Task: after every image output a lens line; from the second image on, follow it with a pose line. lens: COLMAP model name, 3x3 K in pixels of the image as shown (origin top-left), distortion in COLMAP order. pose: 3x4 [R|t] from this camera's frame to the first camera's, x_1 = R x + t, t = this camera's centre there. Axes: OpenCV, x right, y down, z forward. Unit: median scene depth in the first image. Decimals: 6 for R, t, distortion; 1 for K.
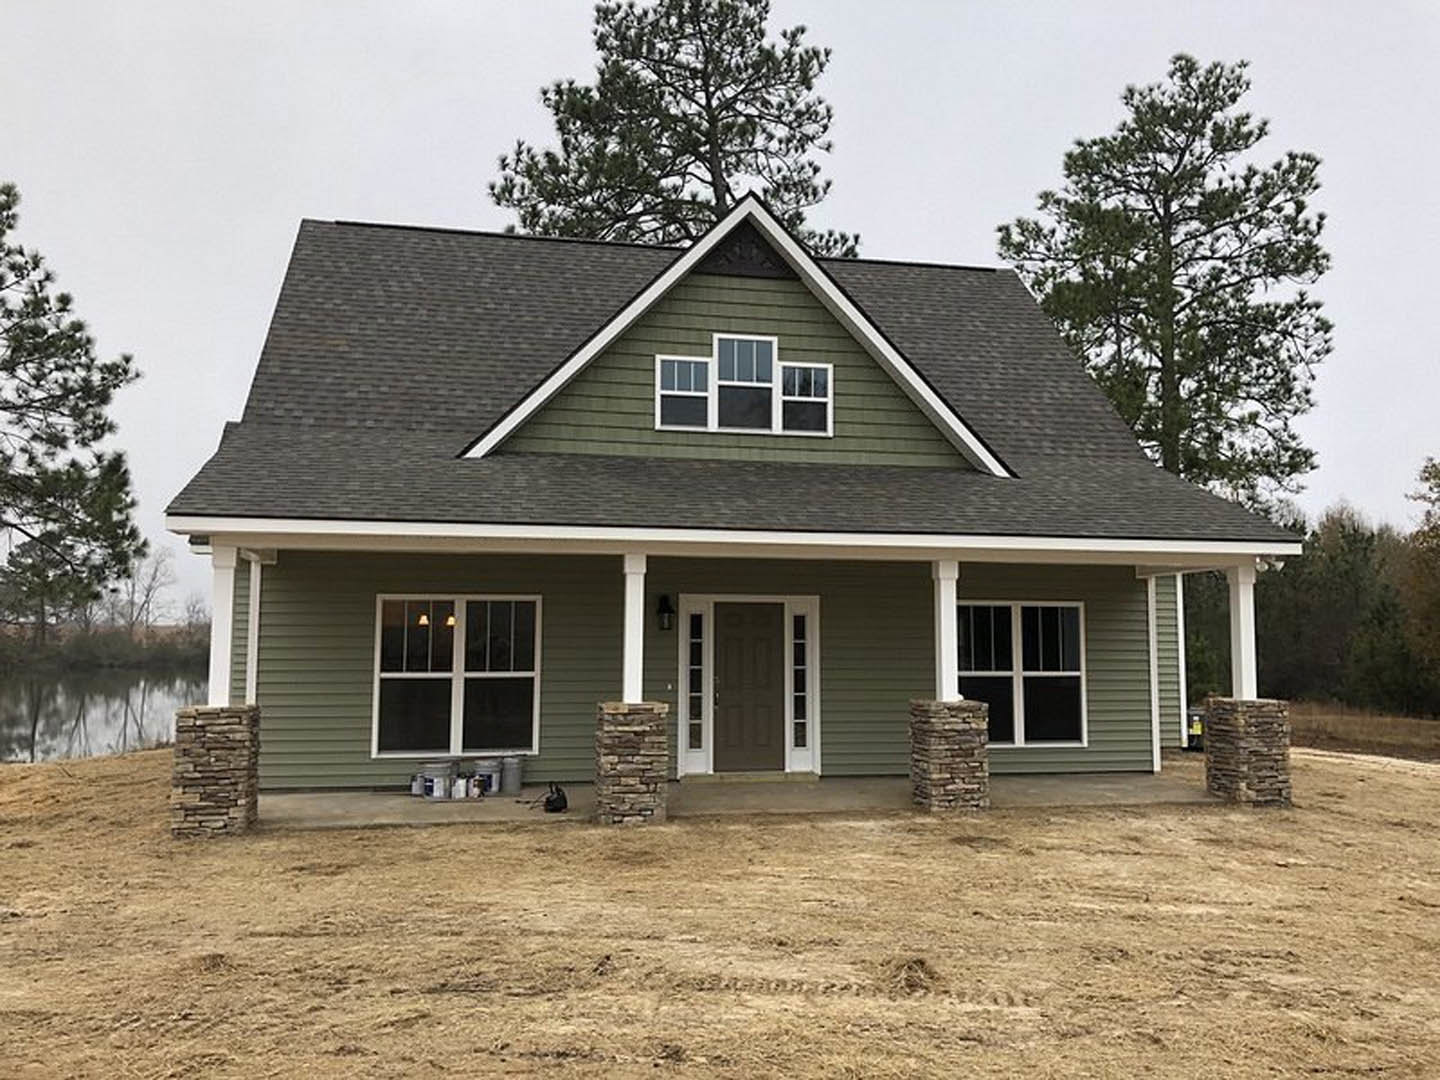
lens RADIAL K [[1295.1, 0, 720.4], [0, 1295.1, 540.7], [0, 0, 1]] dist [0.014157, 0.006164]
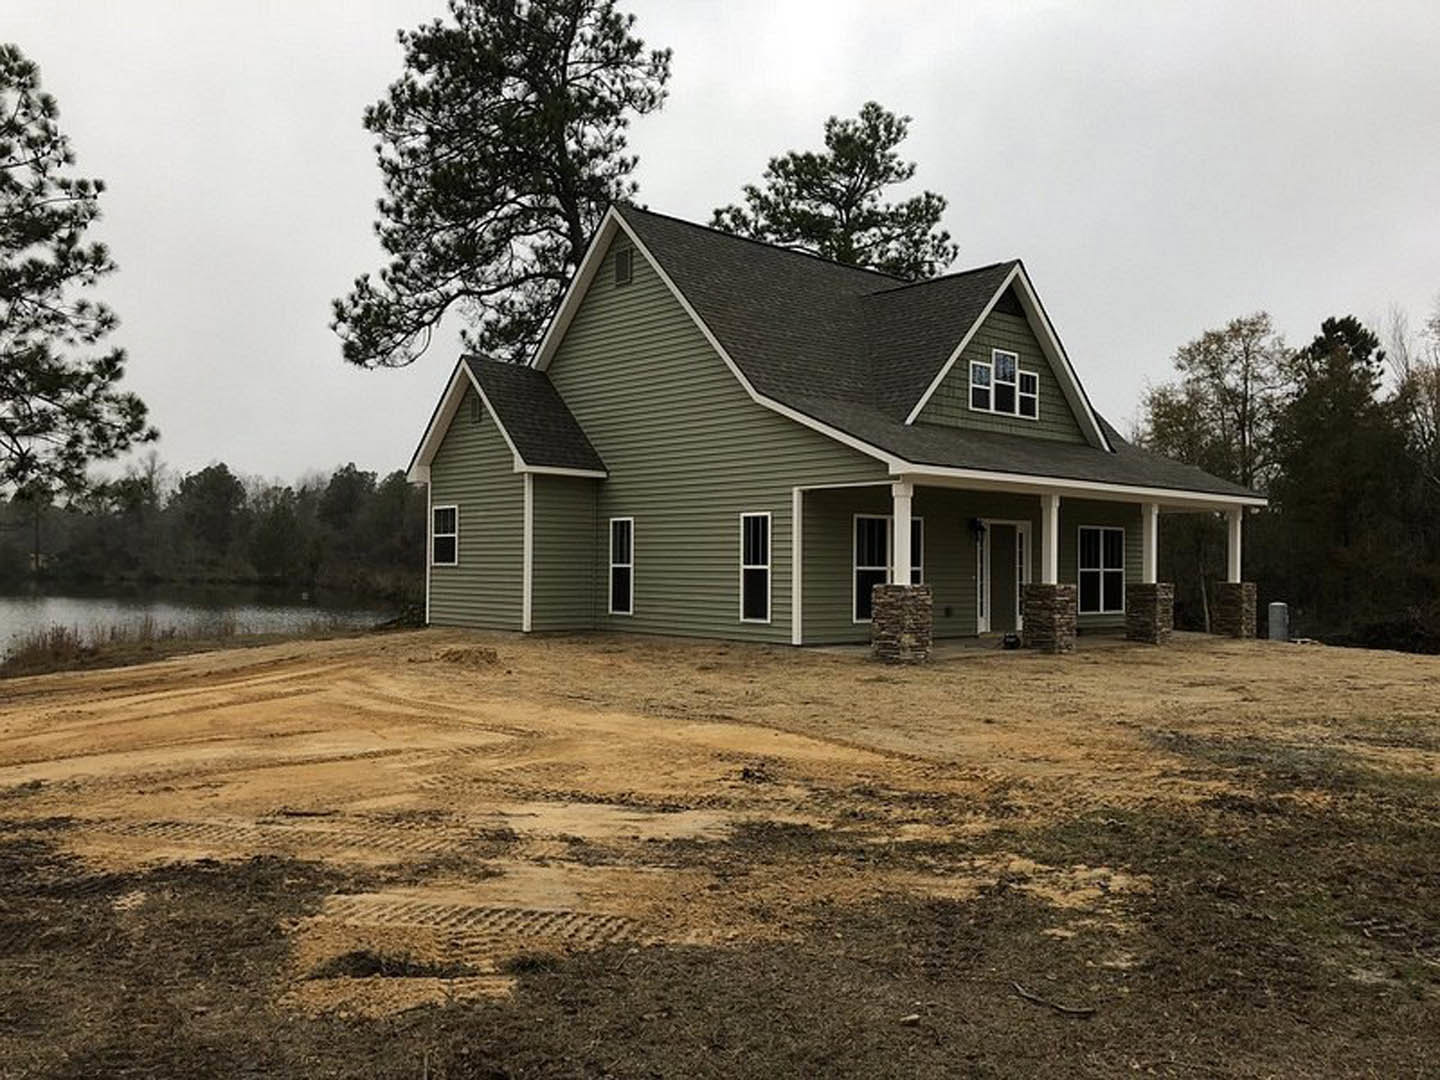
lens RADIAL K [[1195.1, 0, 719.1], [0, 1195.1, 539.2], [0, 0, 1]] dist [0.160181, 0.000869]
pose [[0.865327, 0.019586, 0.500826, -0.978352], [-0.061309, 0.995869, 0.066985, -0.010615], [-0.497445, -0.088669, 0.862952, -0.094592]]
